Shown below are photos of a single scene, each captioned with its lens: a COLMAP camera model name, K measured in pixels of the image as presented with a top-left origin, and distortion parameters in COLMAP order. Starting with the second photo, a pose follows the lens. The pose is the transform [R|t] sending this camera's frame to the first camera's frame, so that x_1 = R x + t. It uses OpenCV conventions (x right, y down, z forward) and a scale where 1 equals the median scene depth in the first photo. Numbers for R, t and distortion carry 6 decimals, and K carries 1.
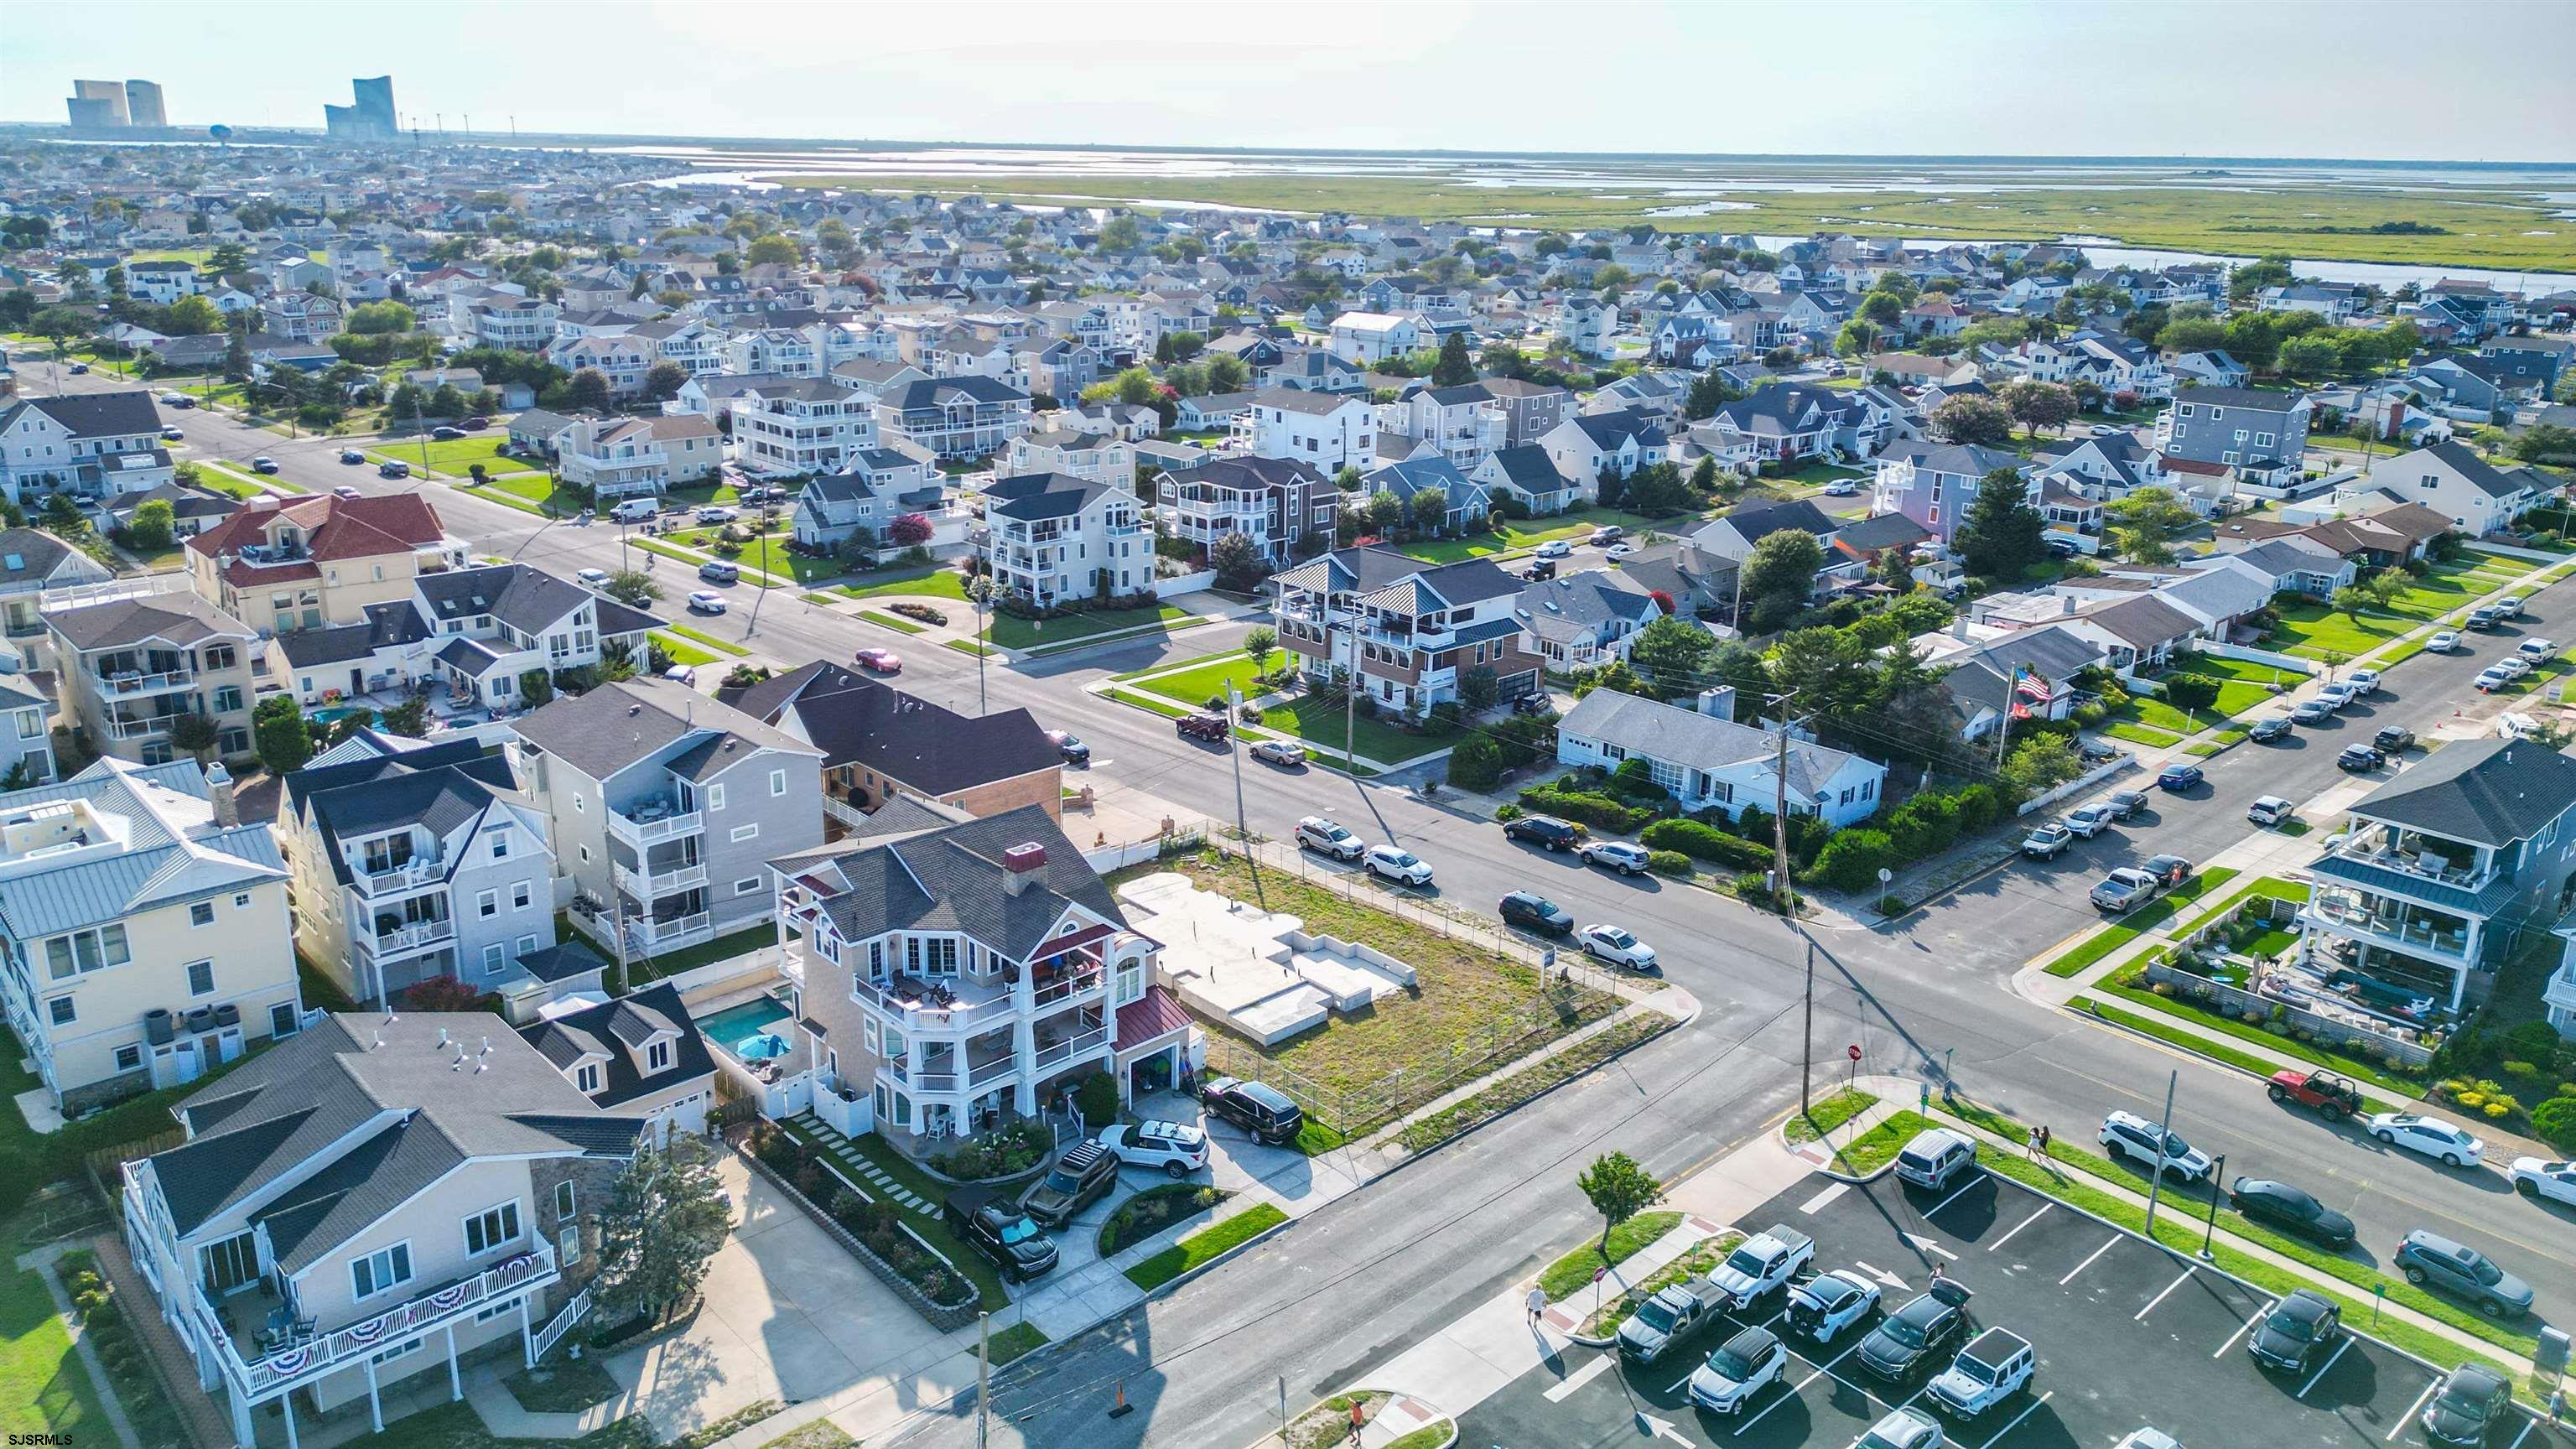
lens RADIAL K [[1792.1, 0, 1270.9], [0, 1792.1, 715.1], [0, 0, 1]] dist [0.085933, -0.087438]
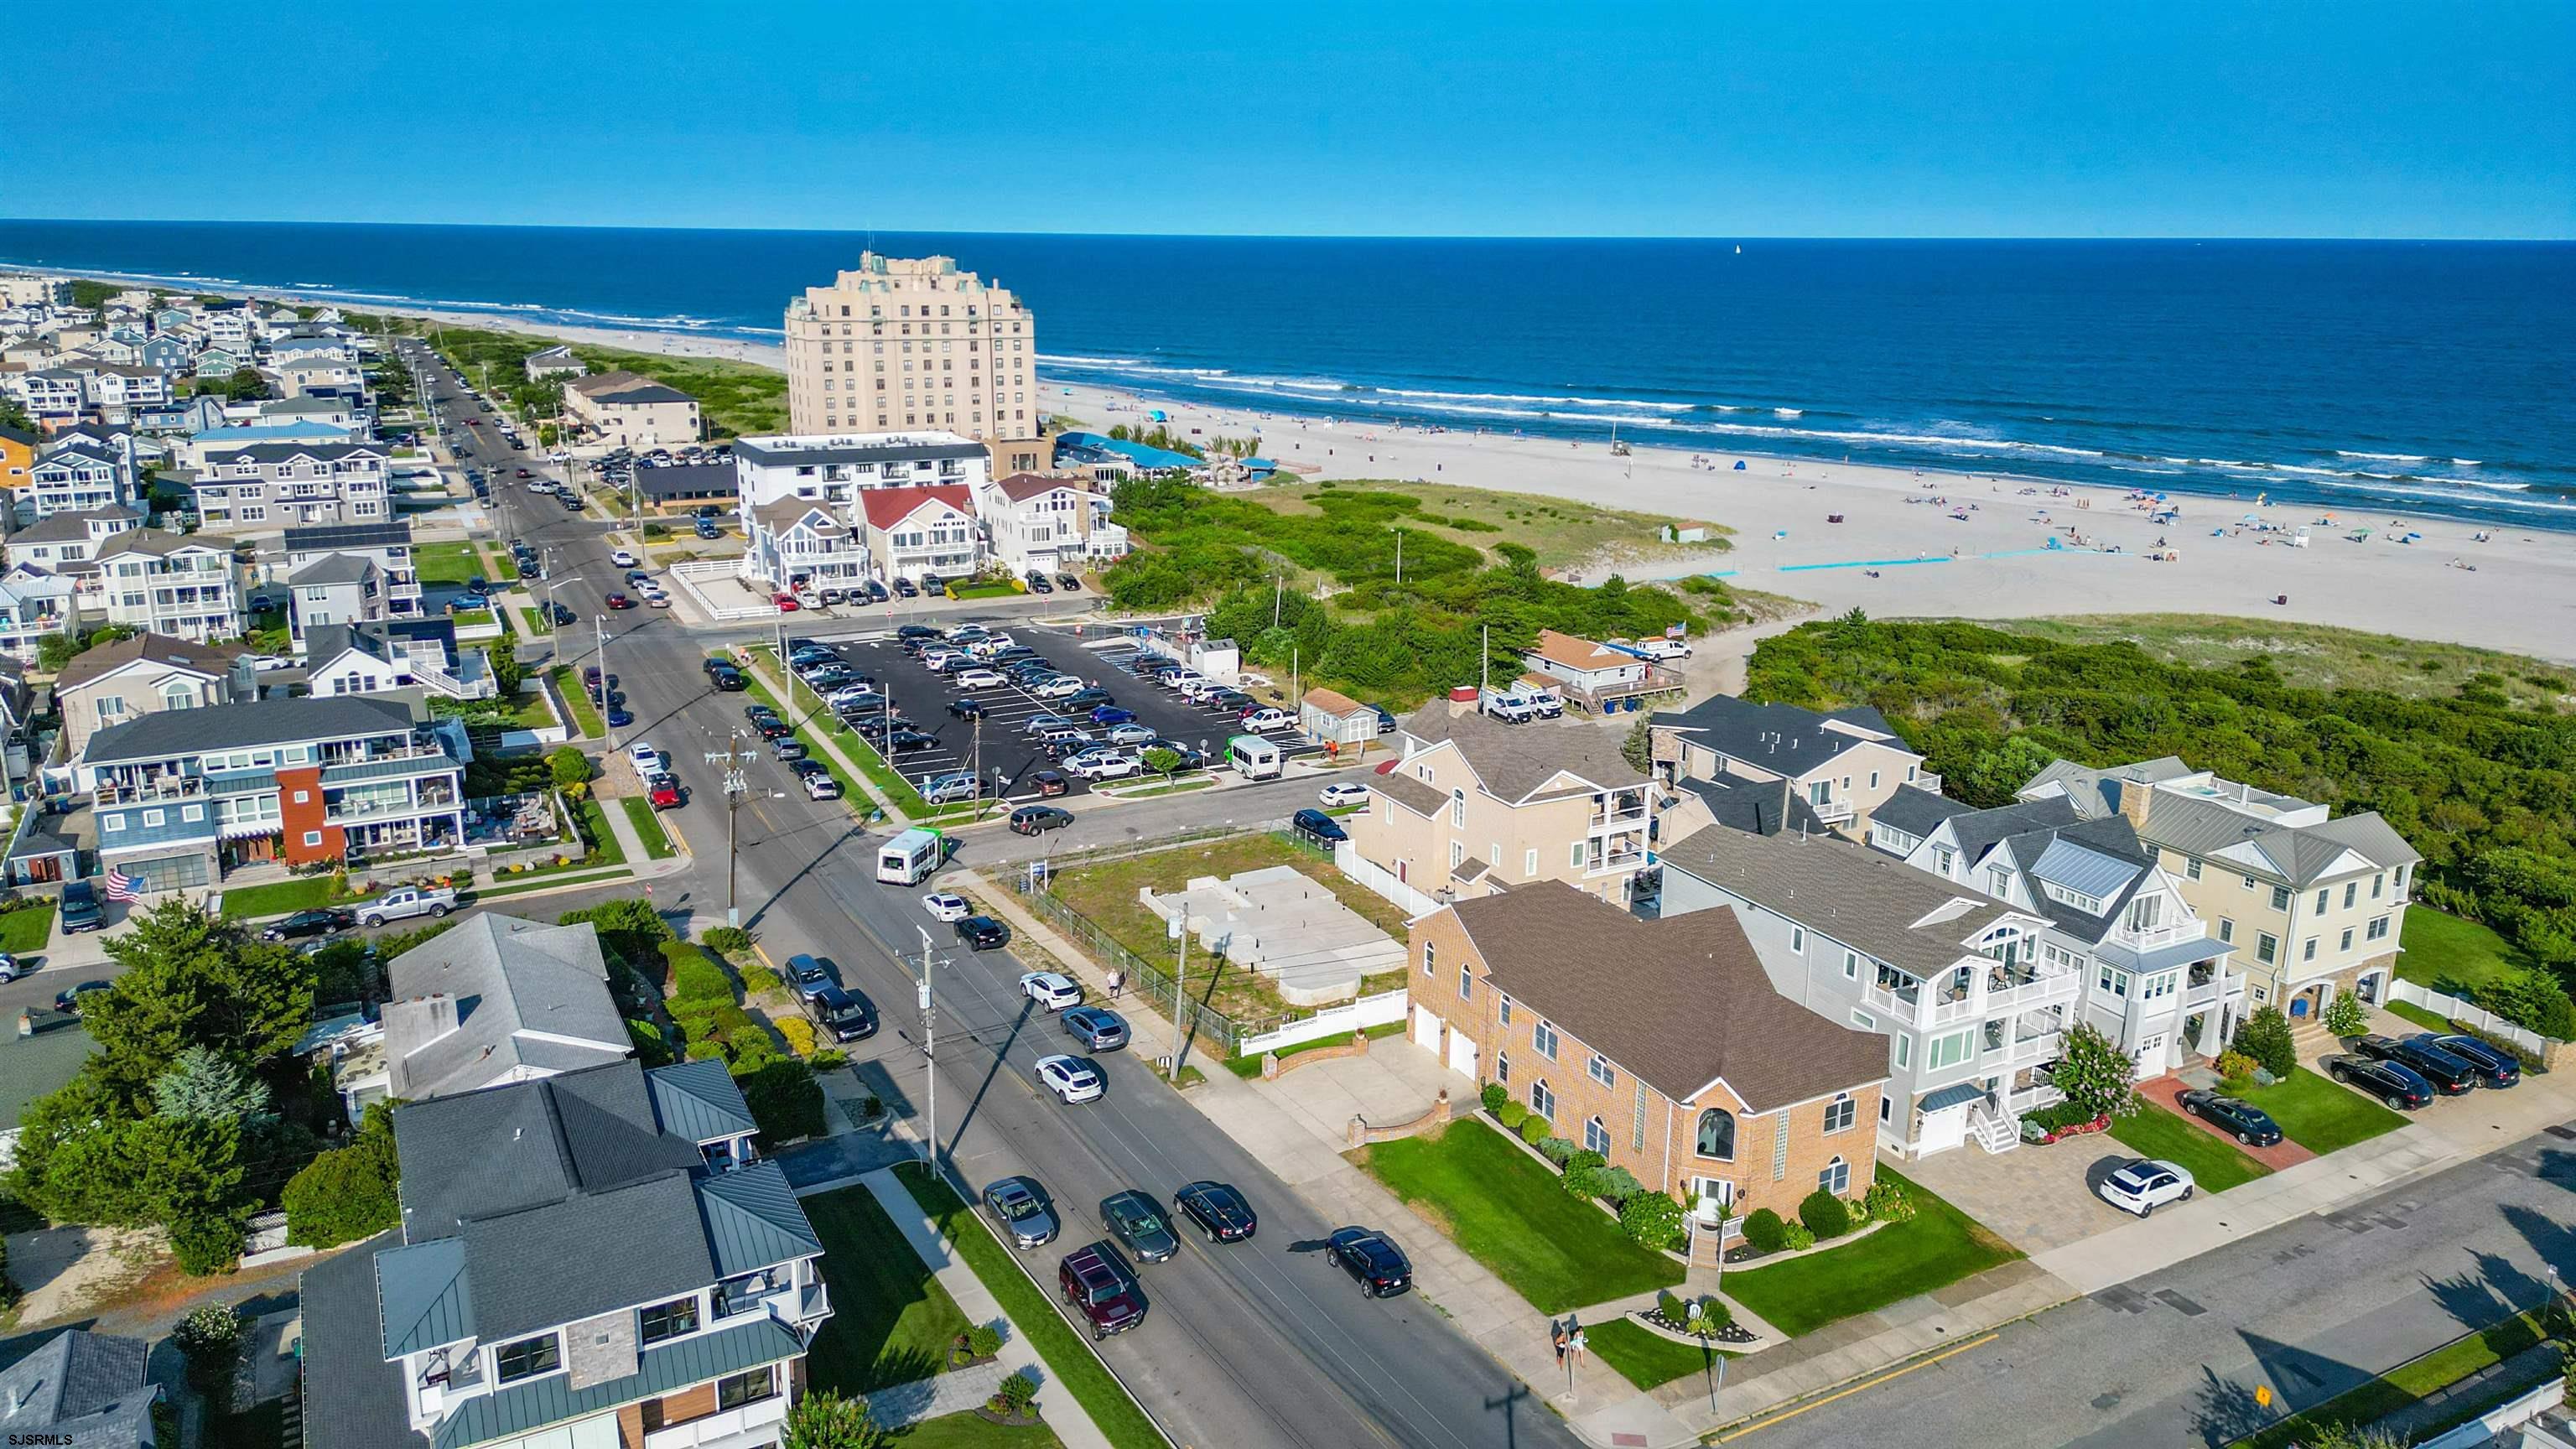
lens RADIAL K [[1792.1, 0, 1275.7], [0, 1792.1, 730.4], [0, 0, 1]] dist [0.085933, -0.087438]
pose [[-0.967358, -0.089967, 0.236904, -0.246792], [0.053664, 0.840927, 0.538482, -0.516347], [-0.247665, 0.533618, -0.808649, 1.634195]]
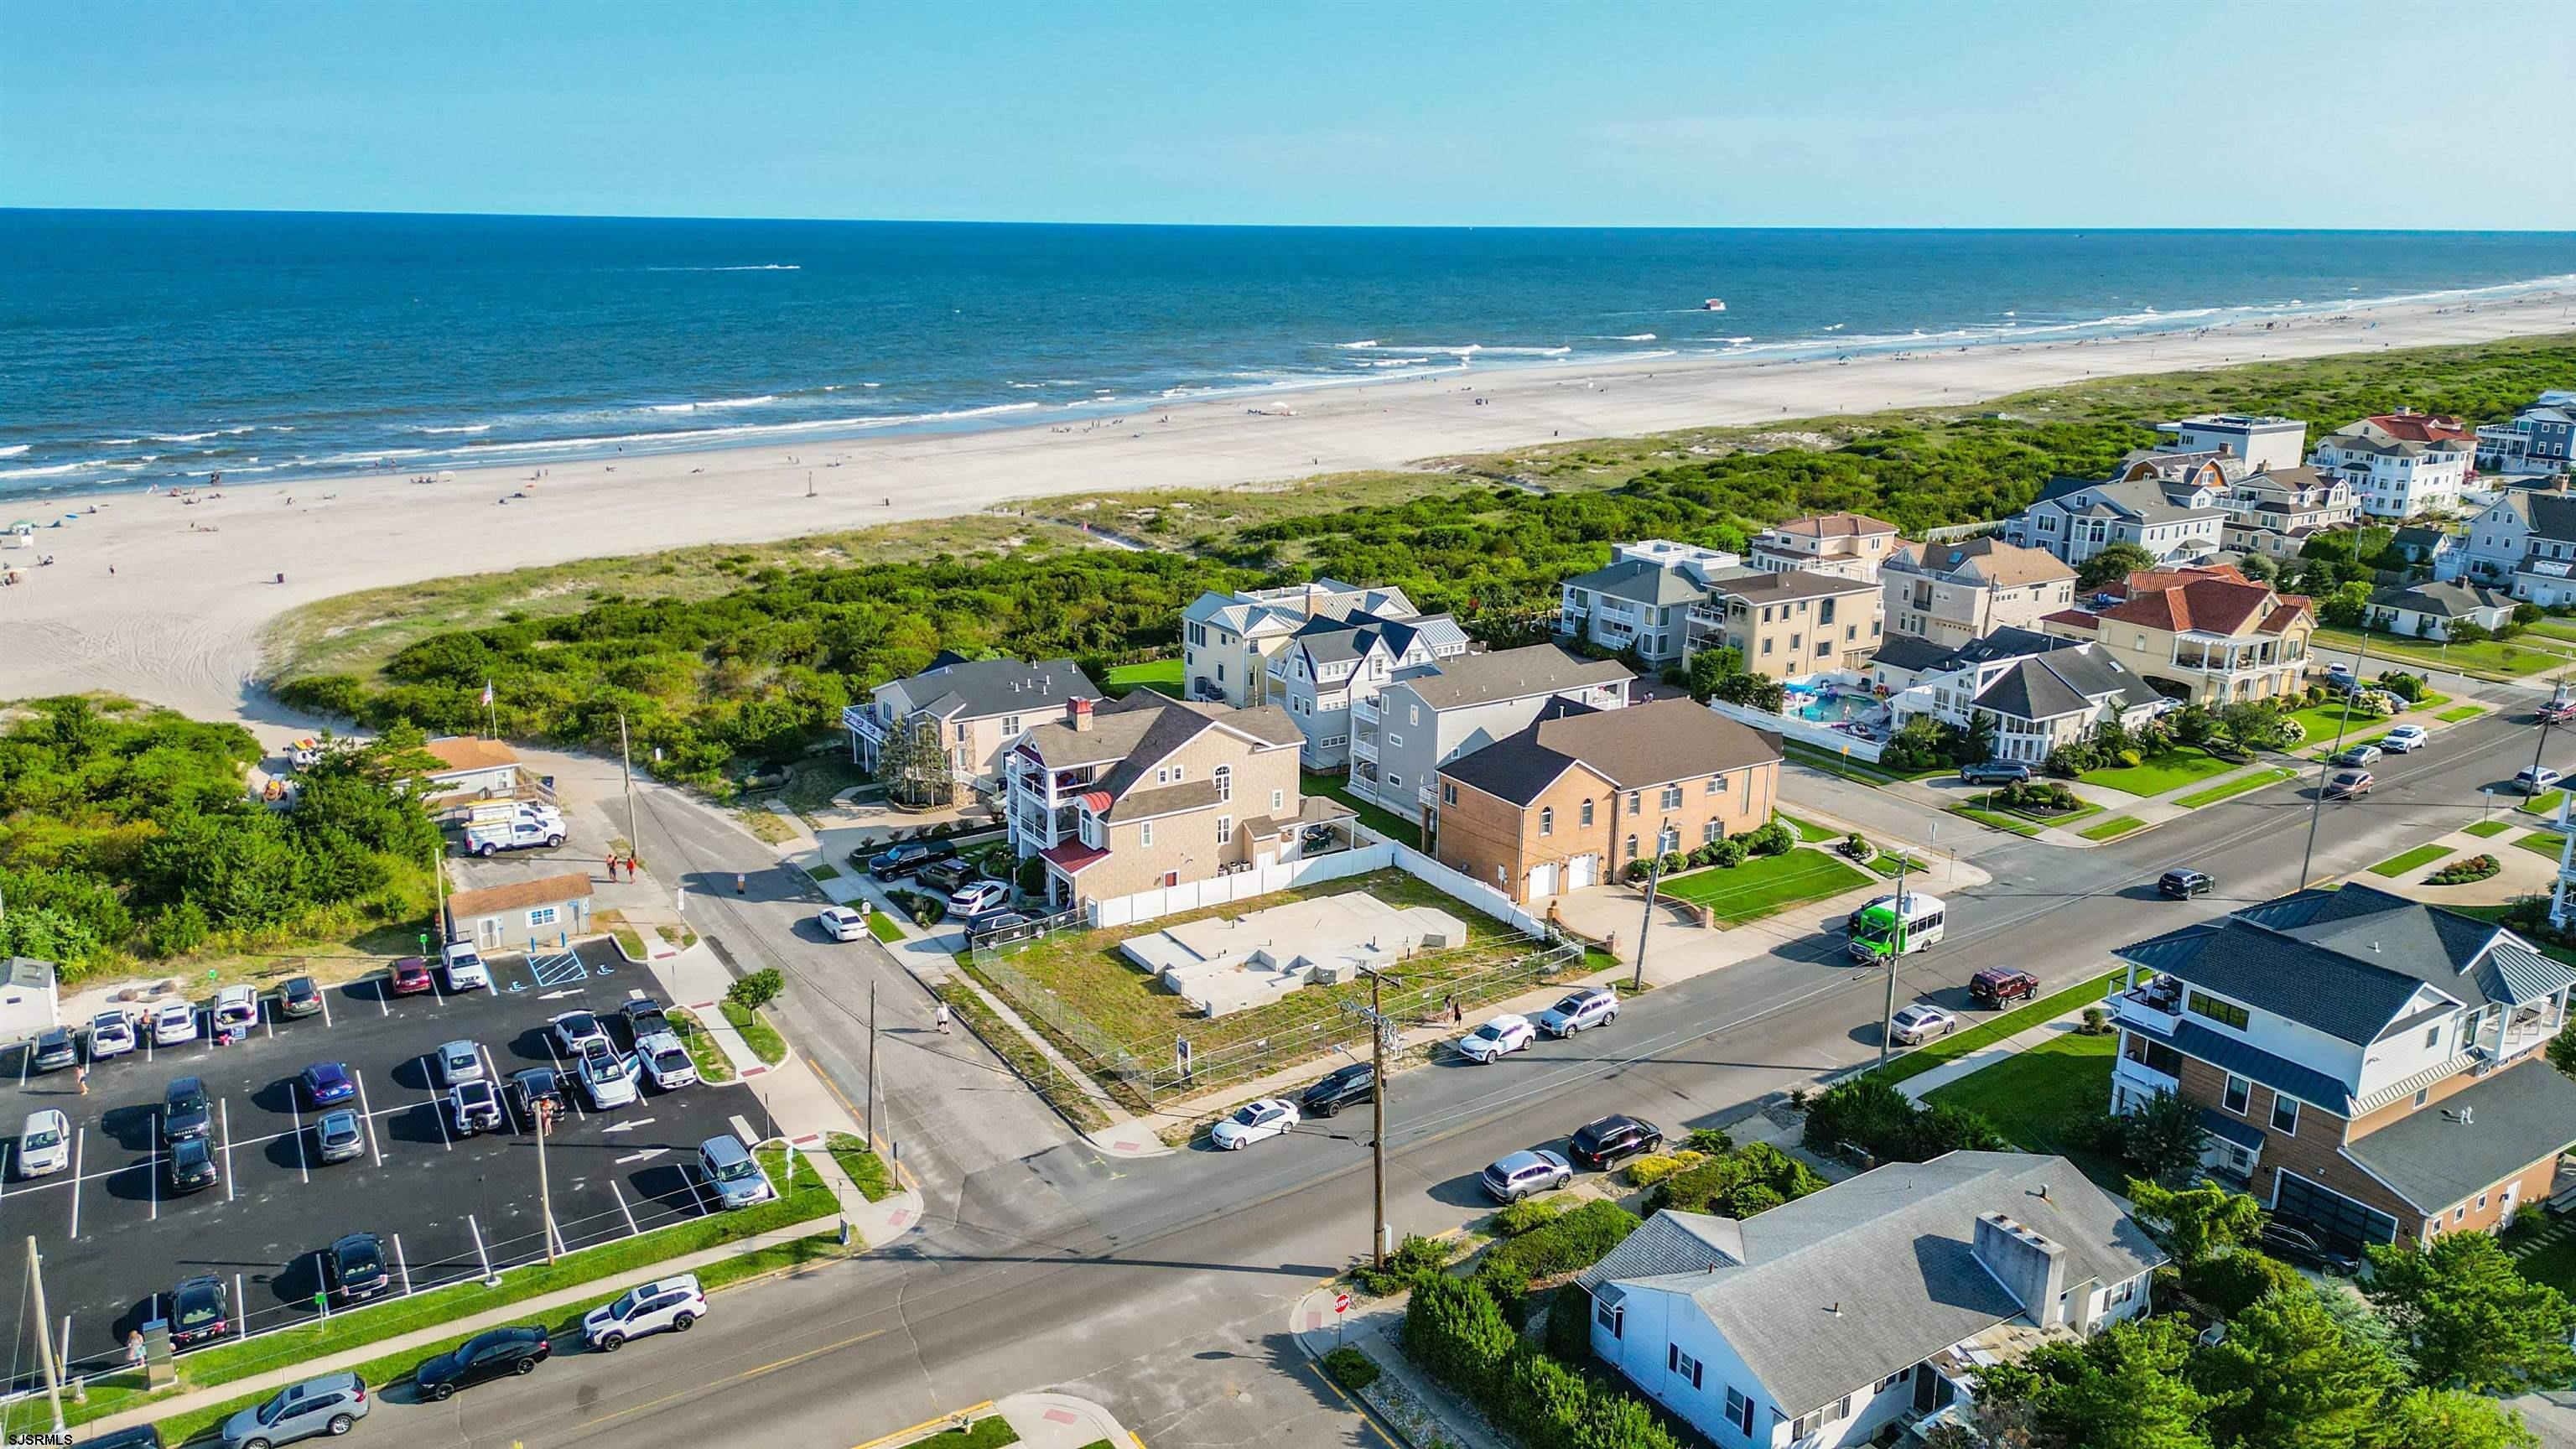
lens RADIAL K [[1792.1, 0, 1274.3], [0, 1792.1, 717.8], [0, 0, 1]] dist [0.085933, -0.087438]
pose [[-0.181180, 0.244971, -0.952451, 0.868775], [-0.305886, 0.906405, 0.291315, -0.272471], [0.934670, 0.344122, -0.089289, 0.915274]]
